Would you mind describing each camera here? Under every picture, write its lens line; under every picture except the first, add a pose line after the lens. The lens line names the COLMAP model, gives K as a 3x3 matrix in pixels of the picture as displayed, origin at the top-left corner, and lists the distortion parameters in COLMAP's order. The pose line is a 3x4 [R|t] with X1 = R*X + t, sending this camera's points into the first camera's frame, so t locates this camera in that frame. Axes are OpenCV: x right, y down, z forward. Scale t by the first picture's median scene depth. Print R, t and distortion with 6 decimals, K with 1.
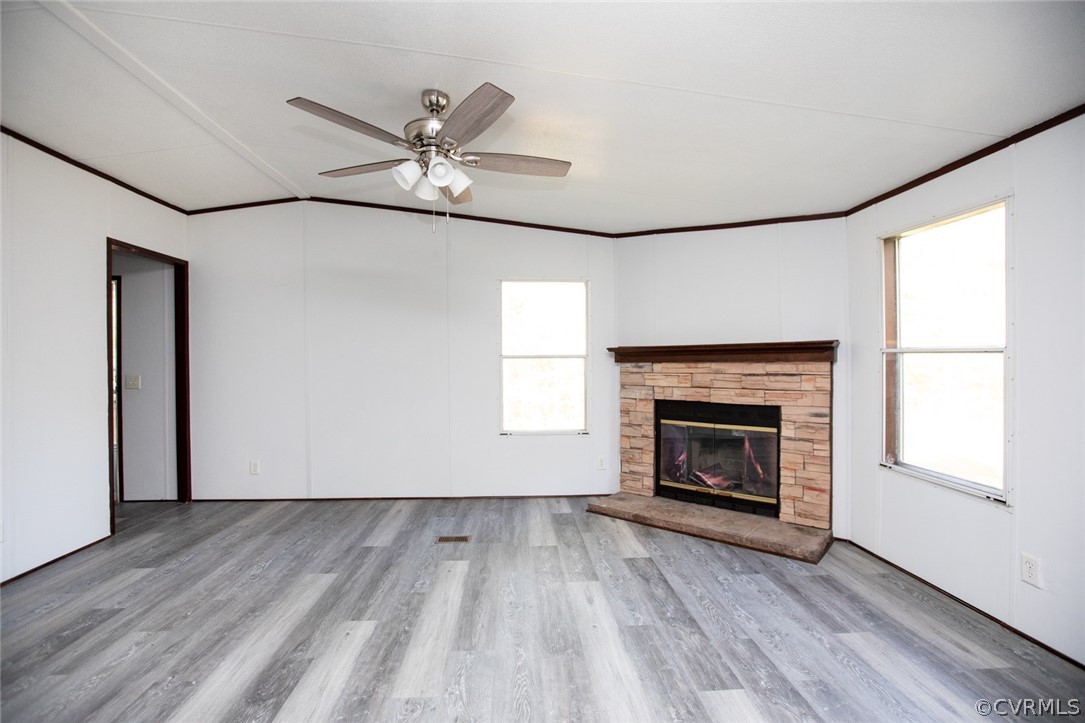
lens RADIAL K [[494.6, 0, 538.4], [0, 494.6, 364.2], [0, 0, 1]] dist [-0.050184, 0.013251]
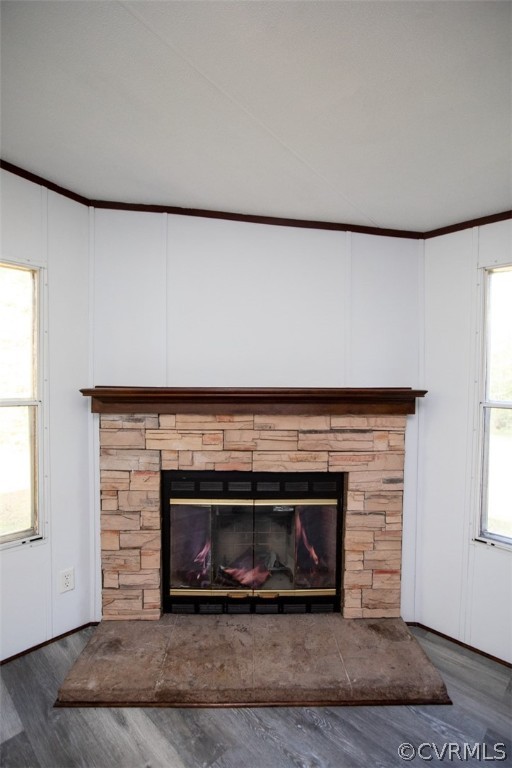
lens RADIAL K [[373.3, 0, 256.4], [0, 373.3, 396.1], [0, 0, 1]] dist [-0.027474, 0.003143]
pose [[0.736716, -0.010732, 0.676117, -0.002350], [-0.007730, 0.999675, 0.024291, -0.043723], [-0.676158, -0.023122, 0.736394, 0.634863]]
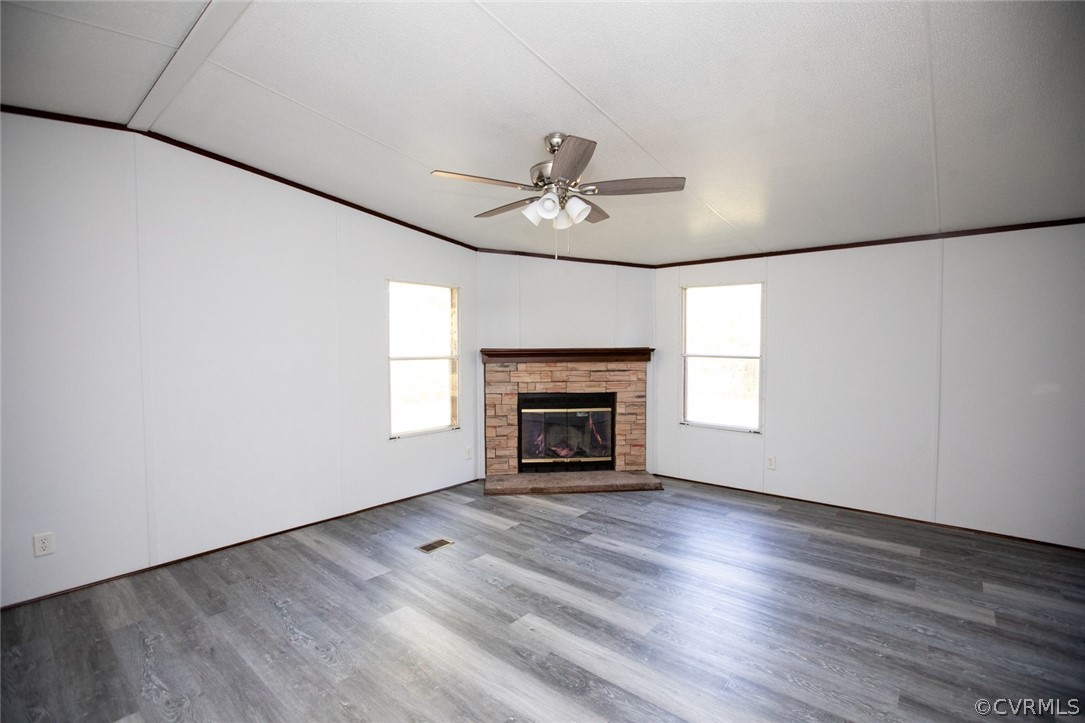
lens RADIAL K [[494.6, 0, 540.2], [0, 494.6, 364.2], [0, 0, 1]] dist [-0.050184, 0.013251]
pose [[0.684695, -0.021242, 0.728520, -0.689097], [0.003668, 0.999663, 0.025700, -0.034298], [-0.728821, -0.014924, 0.684542, 0.153200]]
